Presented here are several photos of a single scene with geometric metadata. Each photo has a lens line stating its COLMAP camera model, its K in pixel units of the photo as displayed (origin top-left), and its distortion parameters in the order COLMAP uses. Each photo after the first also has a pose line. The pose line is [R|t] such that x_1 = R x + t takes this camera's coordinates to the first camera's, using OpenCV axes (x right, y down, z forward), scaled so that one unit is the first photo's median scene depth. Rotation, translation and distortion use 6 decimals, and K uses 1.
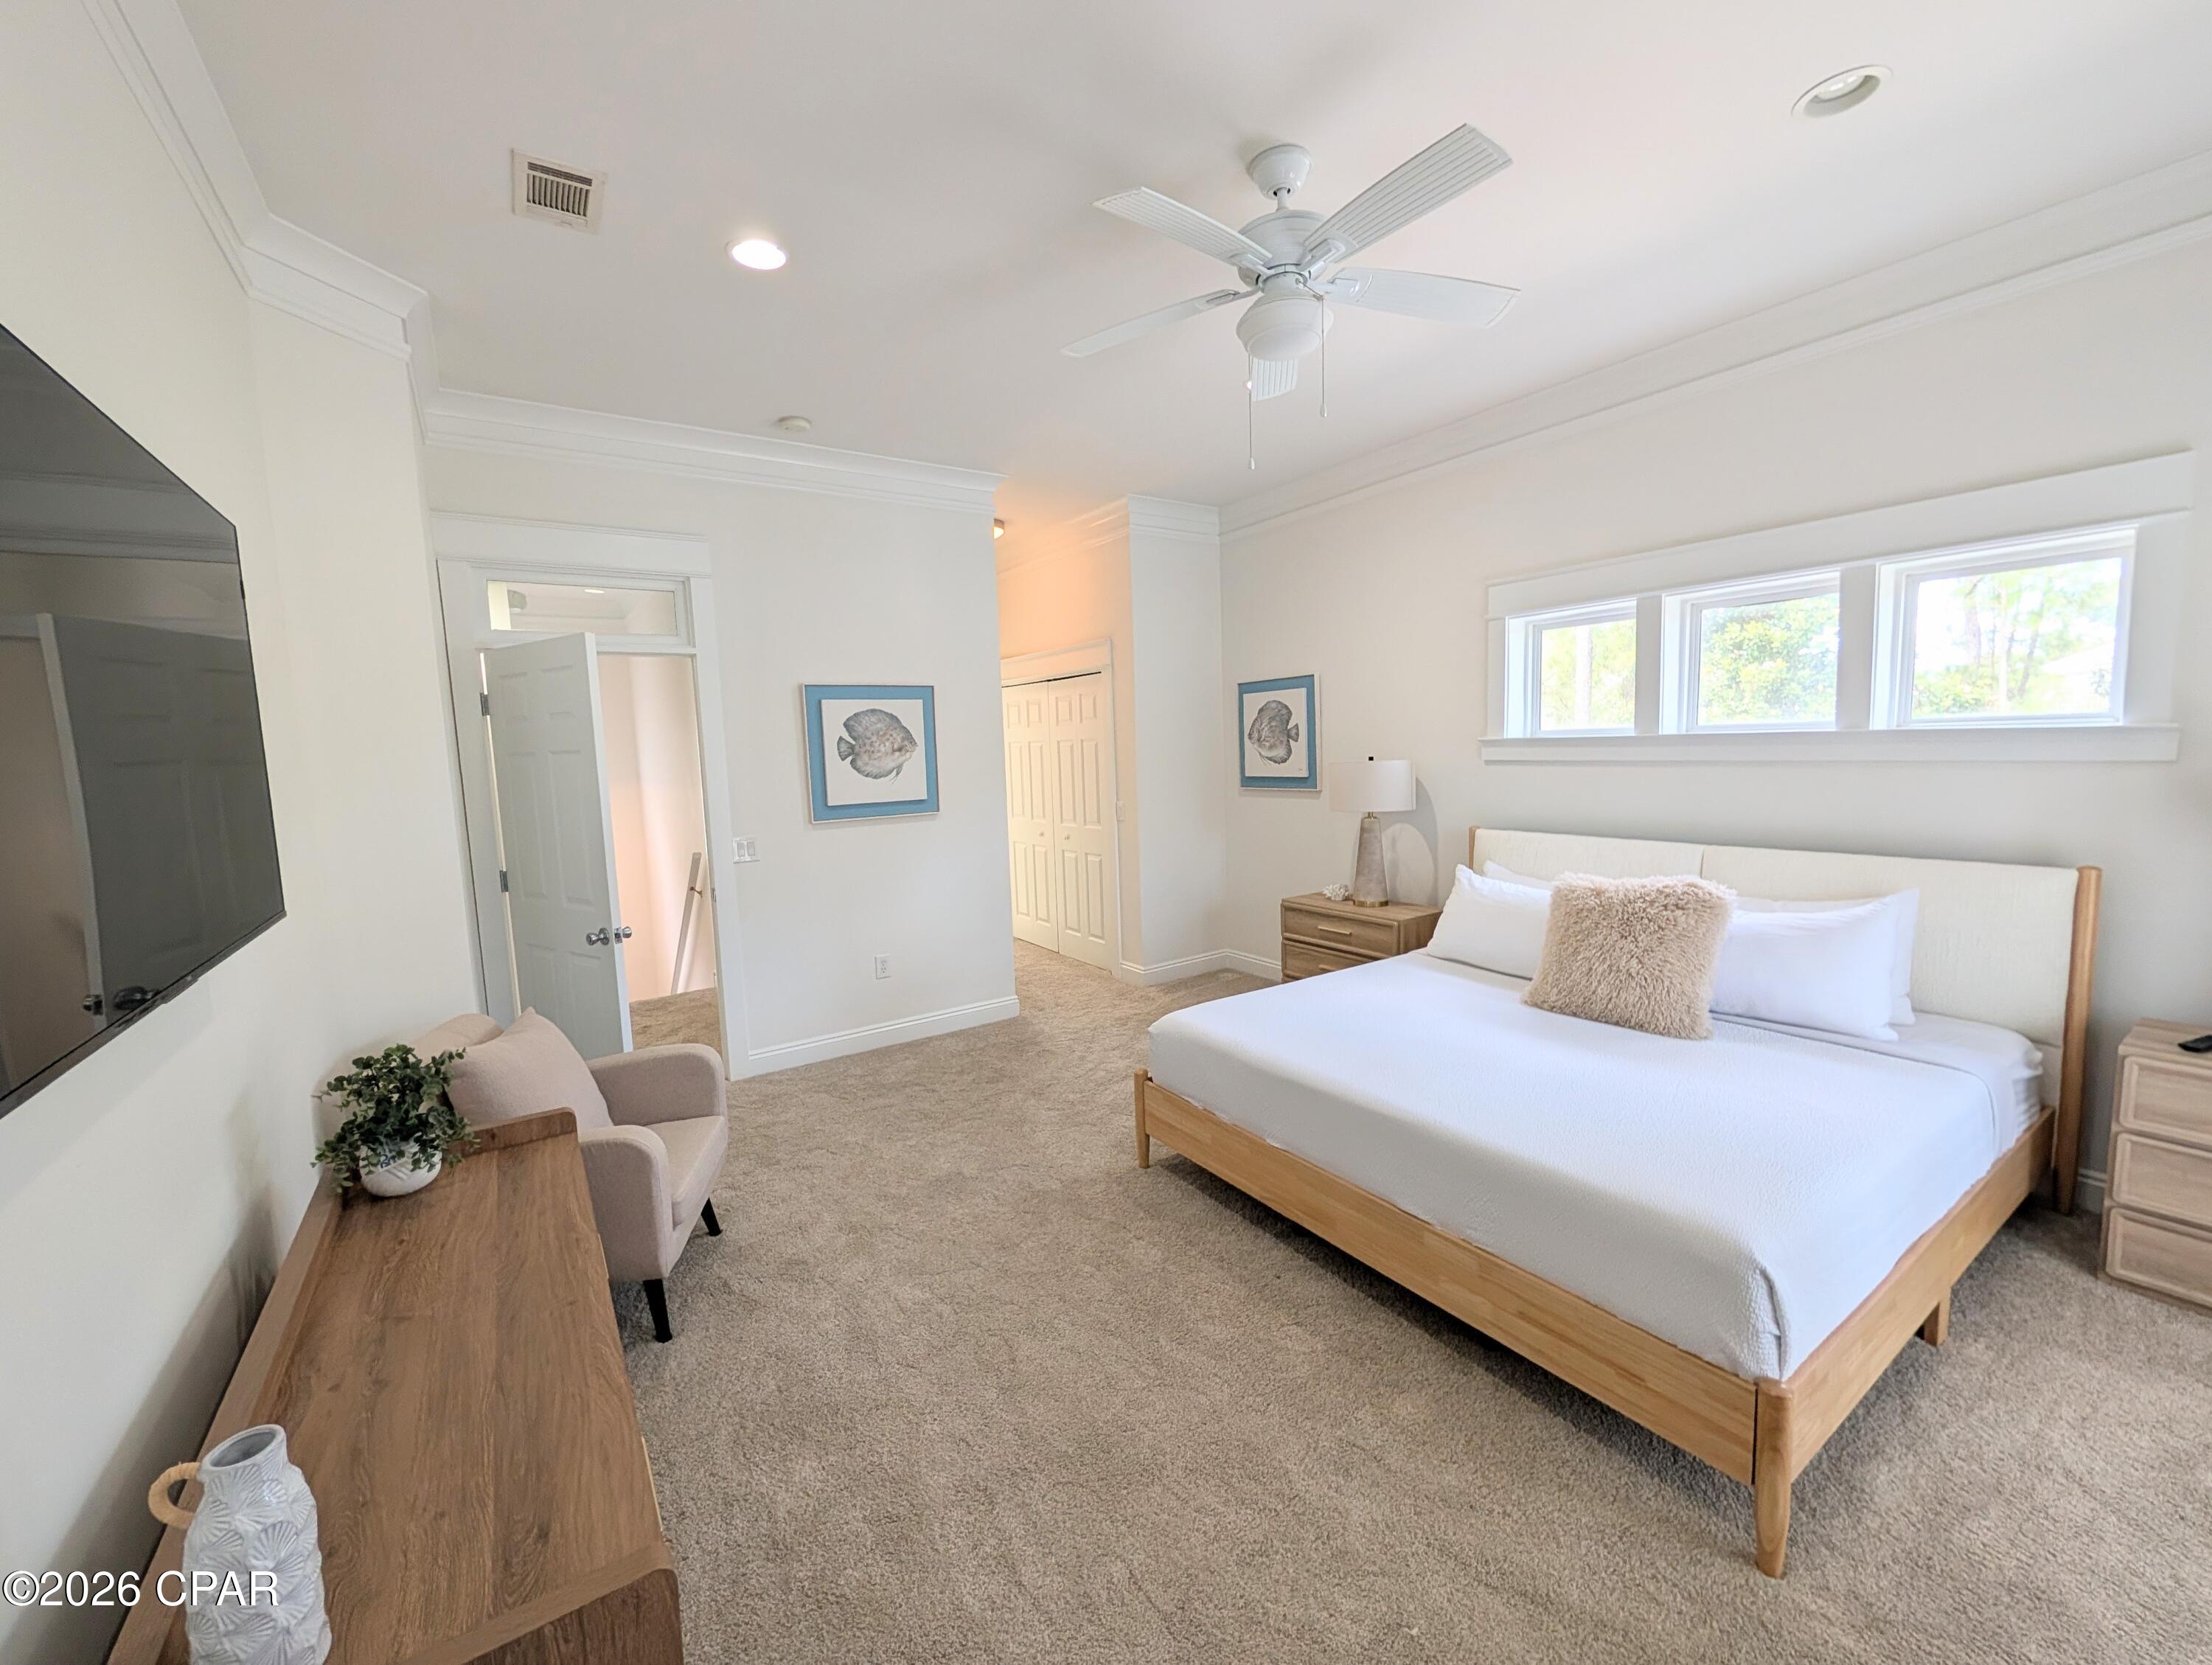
lens RADIAL K [[867.2, 0, 1098.3], [0, 867.2, 834.9], [0, 0, 1]] dist [-0.000592, -0.000298]
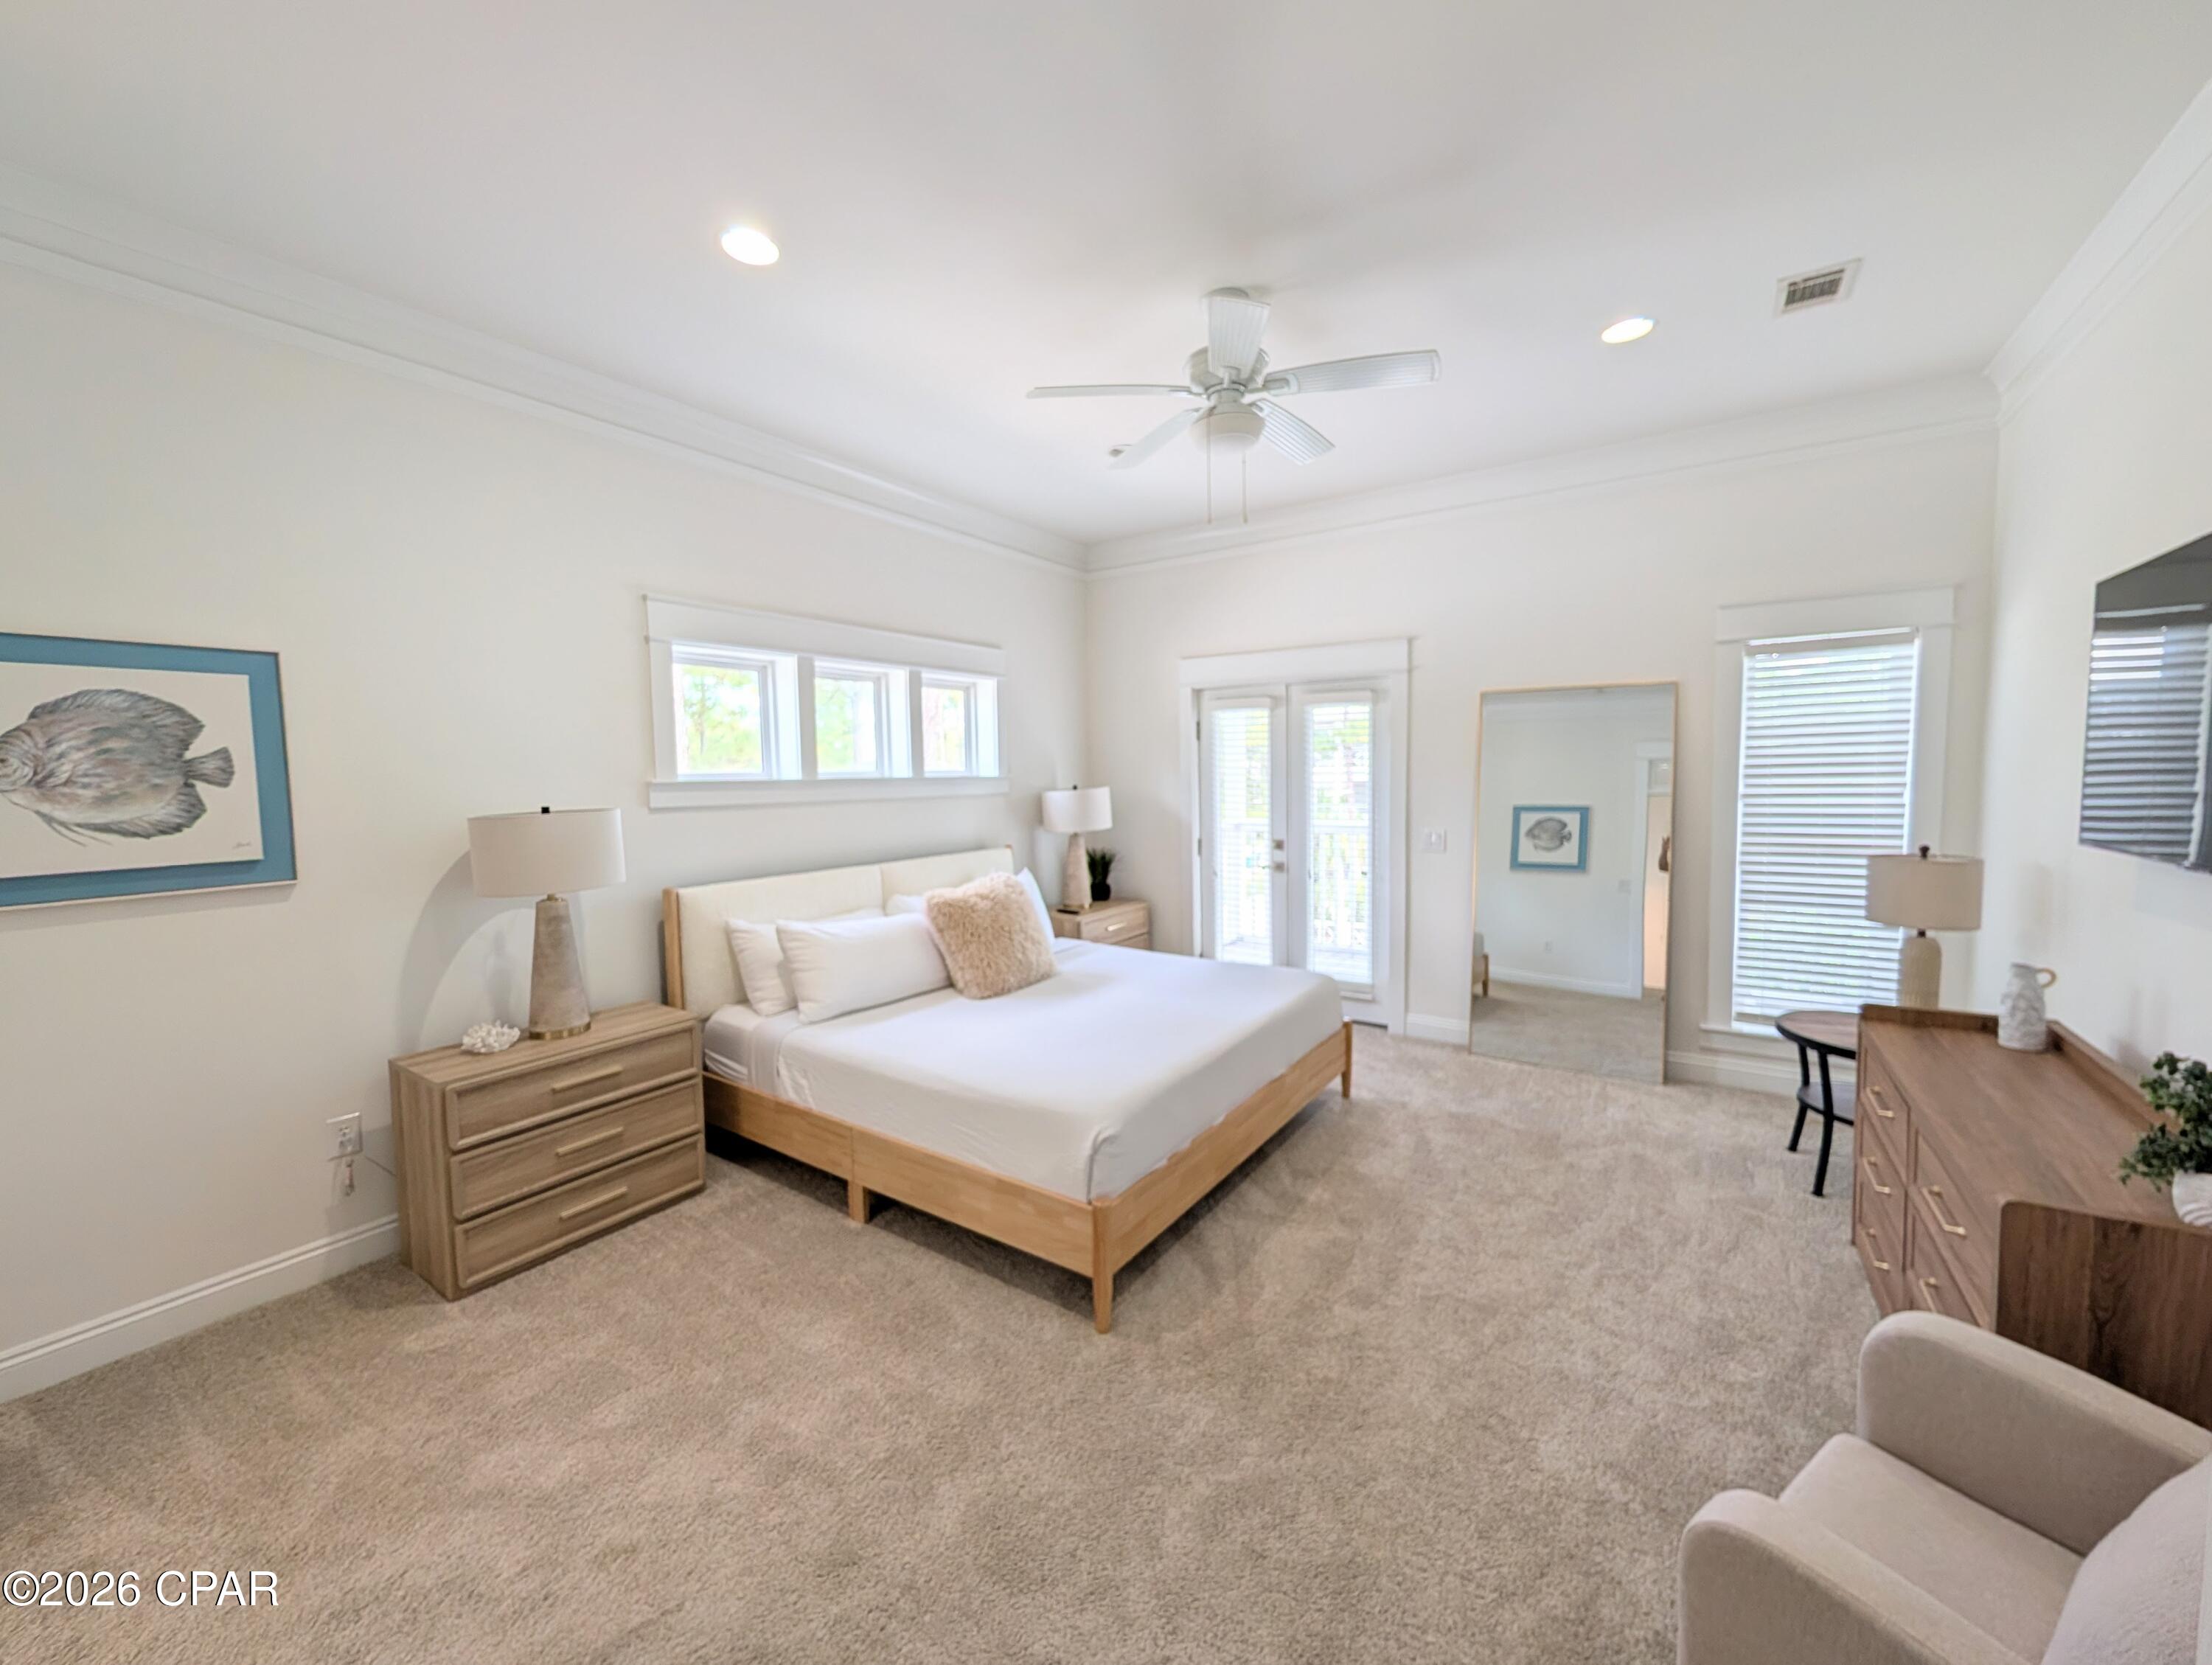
lens RADIAL K [[867.2, 0, 1096.2], [0, 867.2, 826.7], [0, 0, 1]] dist [-0.000592, -0.000298]
pose [[-0.375152, -0.029307, 0.926500, -0.389147], [0.116342, 0.990108, 0.078427, -0.068489], [-0.919633, 0.137213, -0.368032, 0.748983]]
